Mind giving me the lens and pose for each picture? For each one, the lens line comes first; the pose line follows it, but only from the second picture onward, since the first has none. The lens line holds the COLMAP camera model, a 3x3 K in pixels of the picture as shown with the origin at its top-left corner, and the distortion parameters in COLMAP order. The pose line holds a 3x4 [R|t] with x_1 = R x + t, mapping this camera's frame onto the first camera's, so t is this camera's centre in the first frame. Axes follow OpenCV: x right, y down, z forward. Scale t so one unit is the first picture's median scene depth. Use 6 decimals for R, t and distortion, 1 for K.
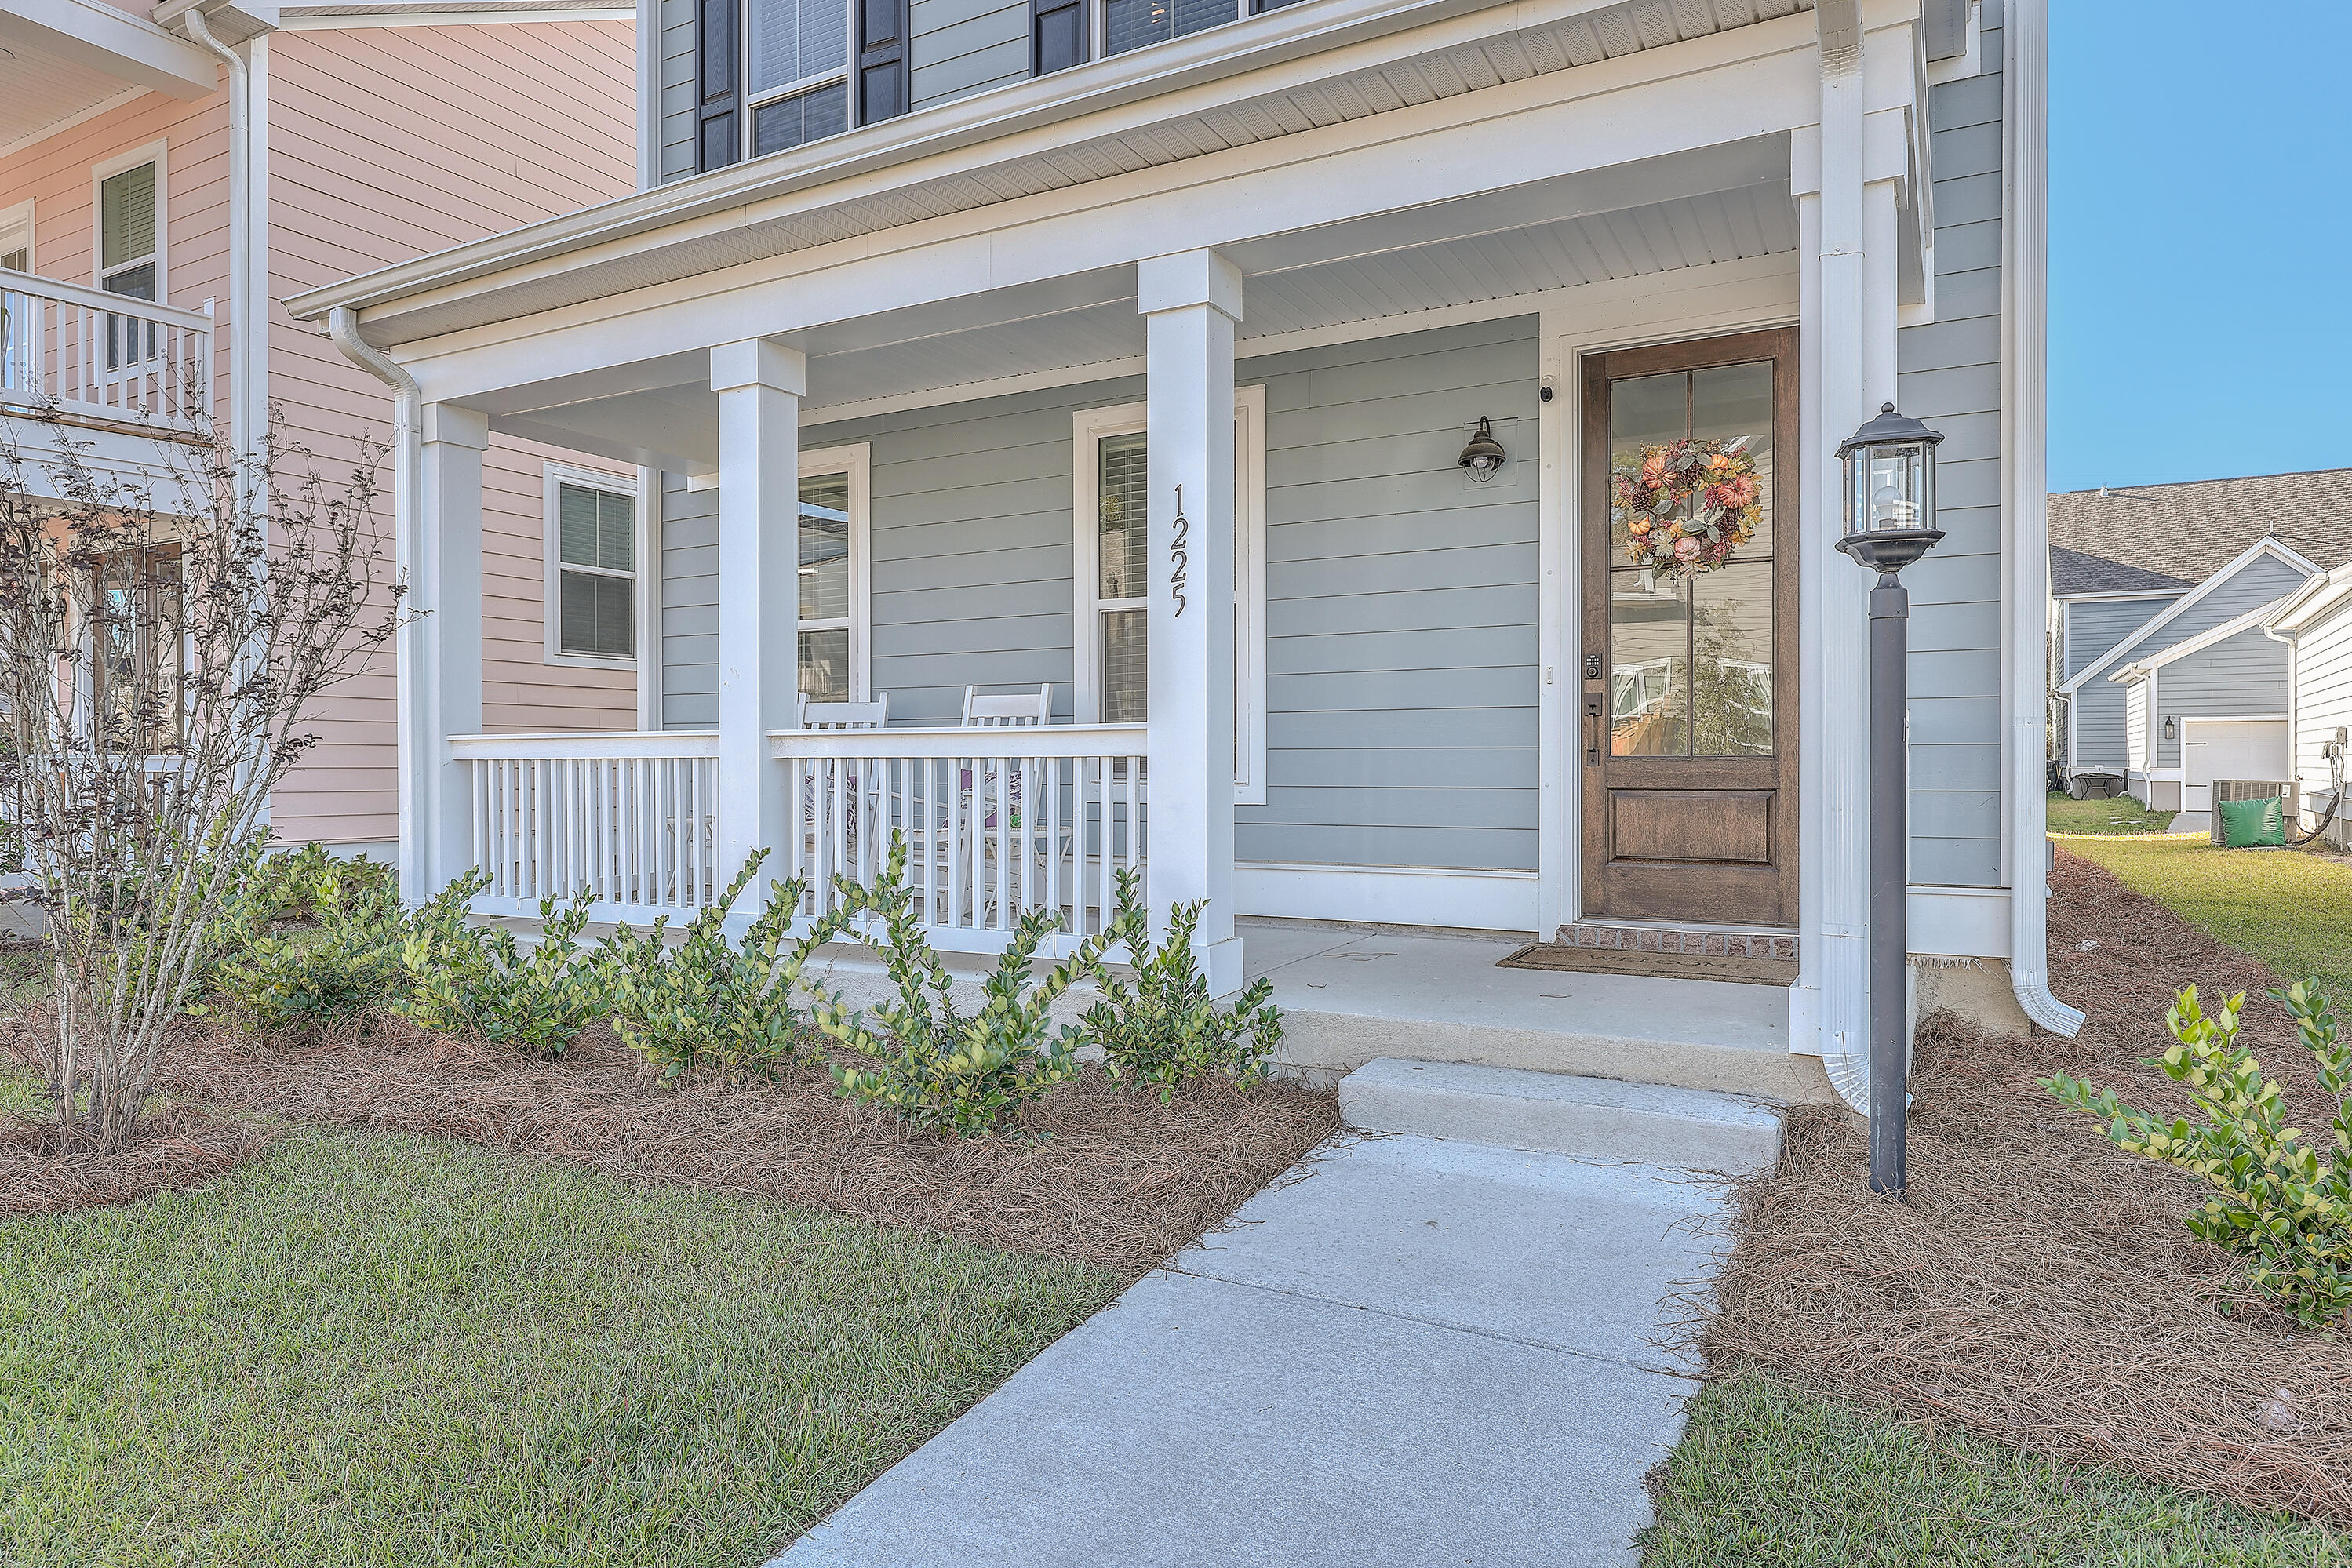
lens RADIAL K [[1409.6, 0, 1176.7], [0, 1409.6, 762.0], [0, 0, 1]] dist [0.006511, 0.001183]
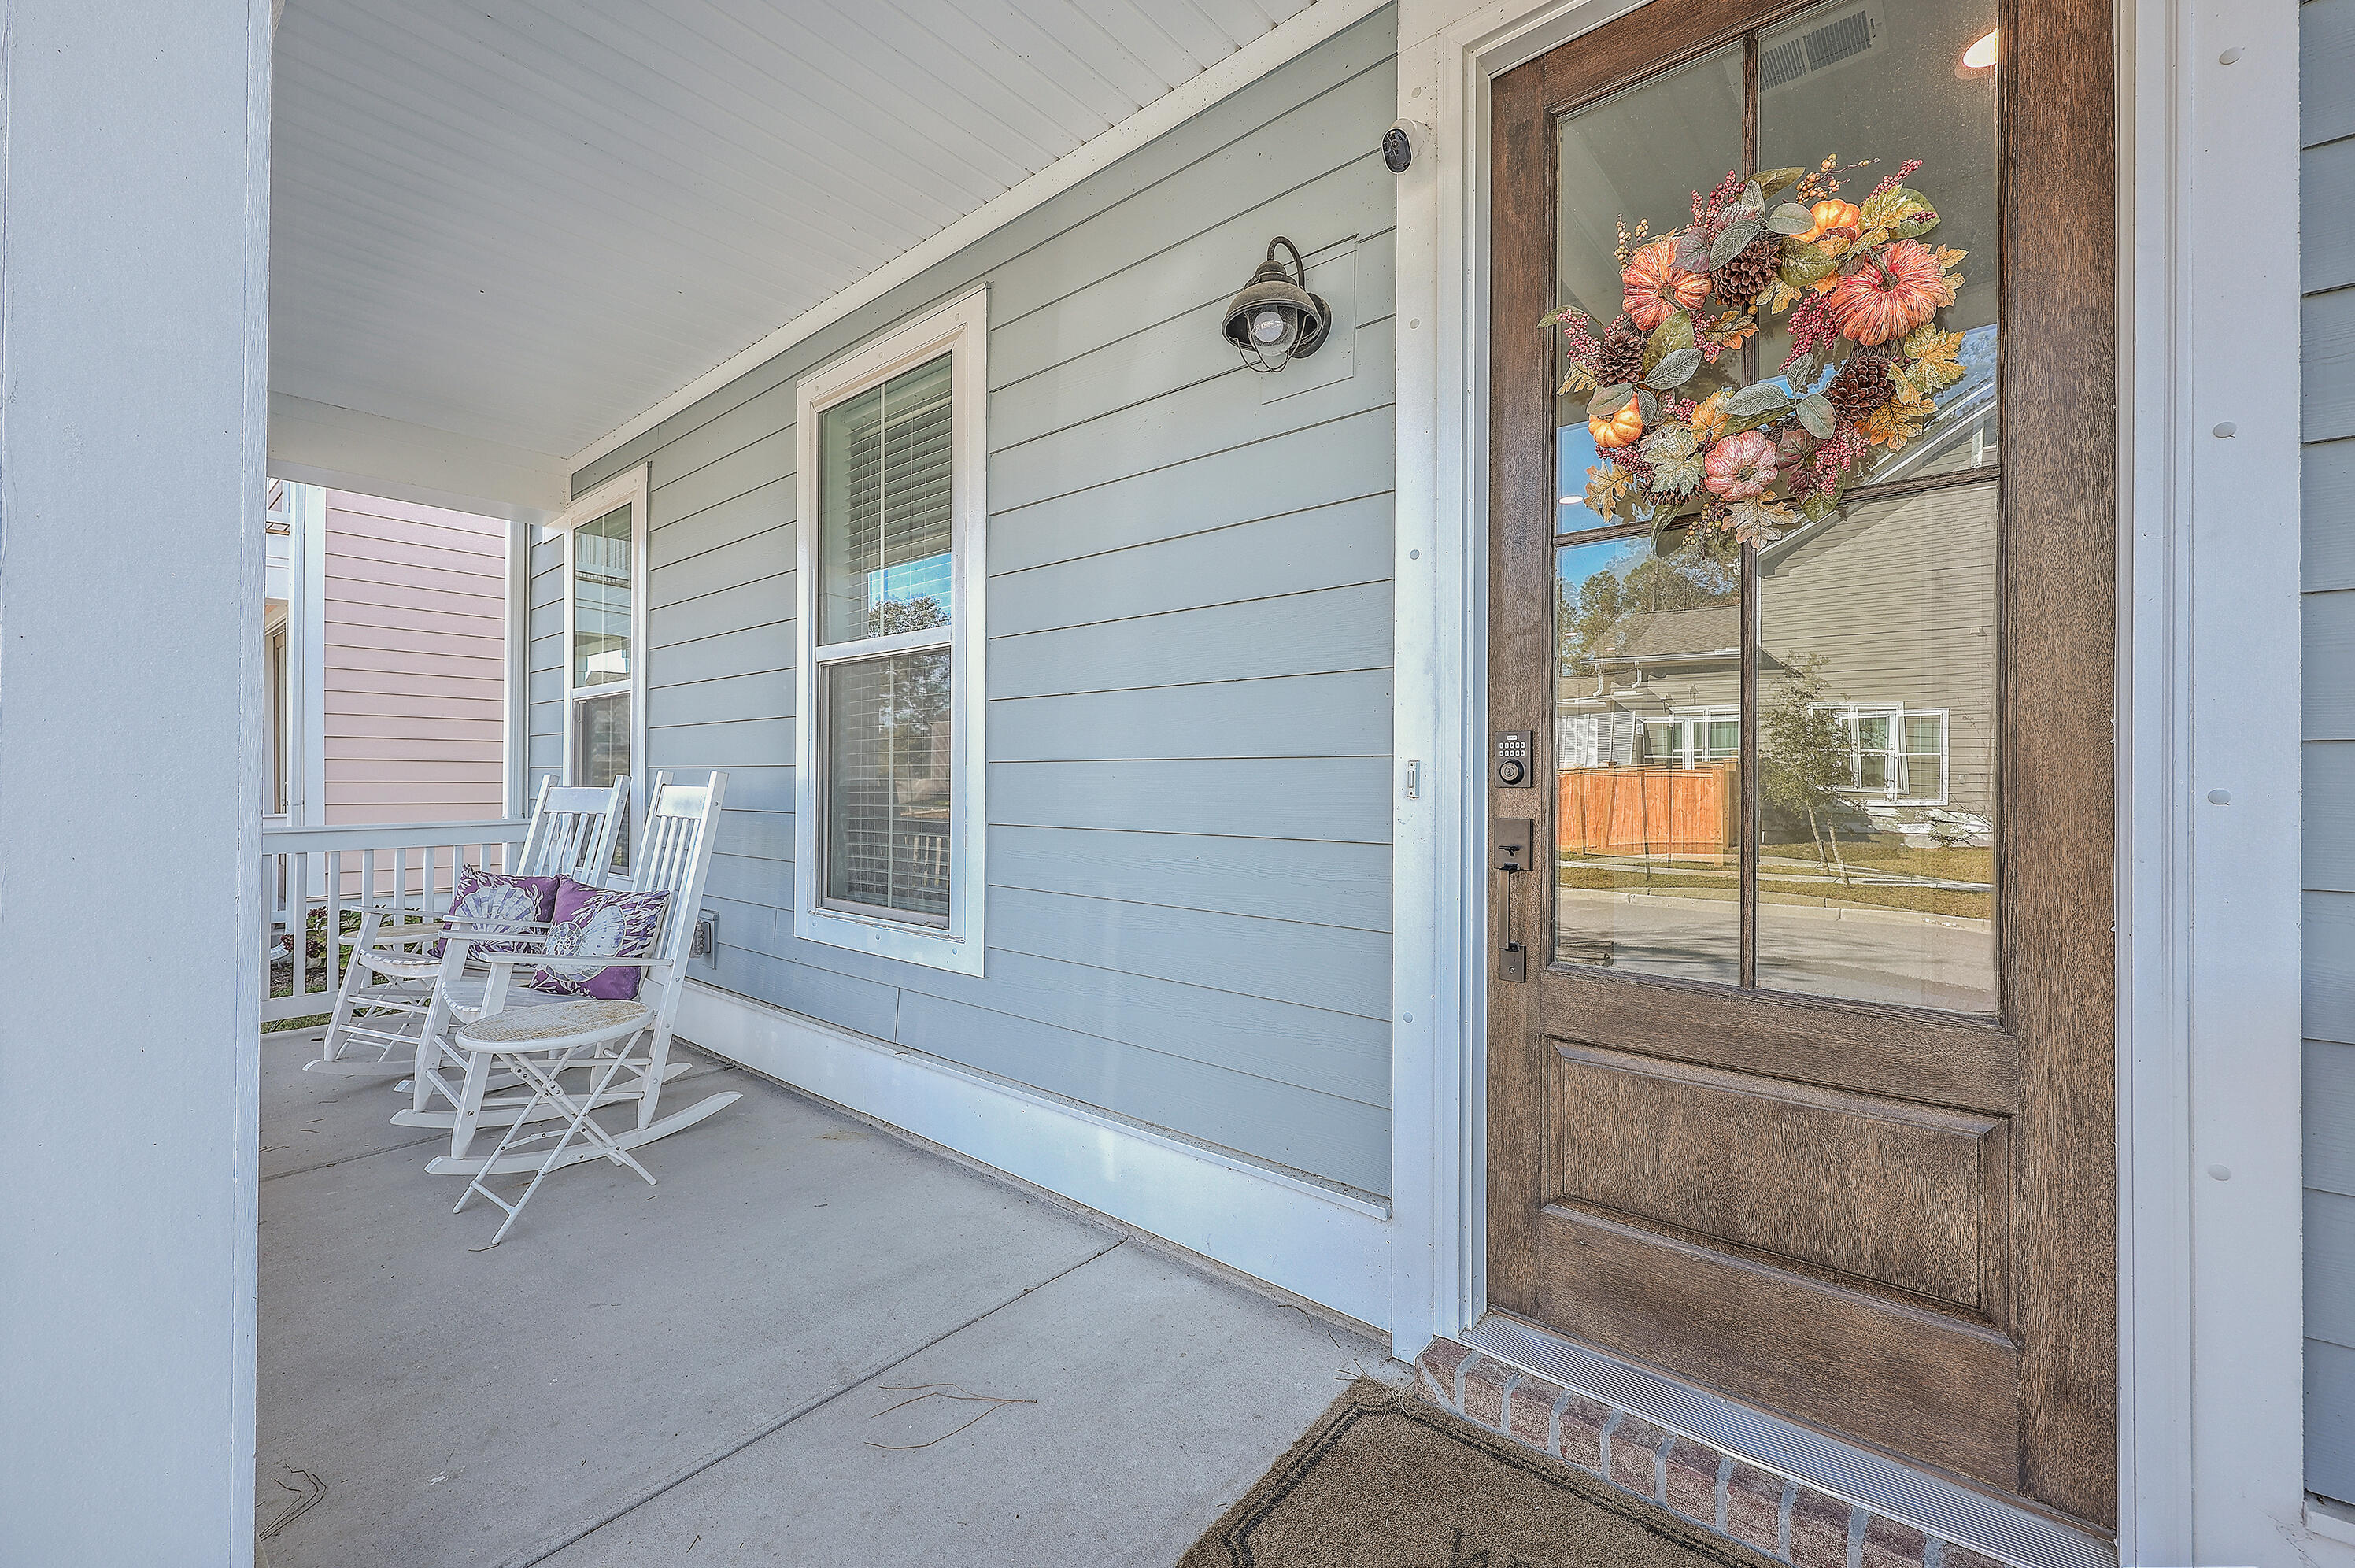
lens RADIAL K [[952.8, 0, 1186.6], [0, 952.8, 773.9], [0, 0, 1]] dist [-0.000376, 0.000486]
pose [[0.981669, 0.003337, -0.190567, 0.251264], [-0.004681, 0.999967, -0.006599, -0.060778], [0.190538, 0.007370, 0.981652, 0.683666]]
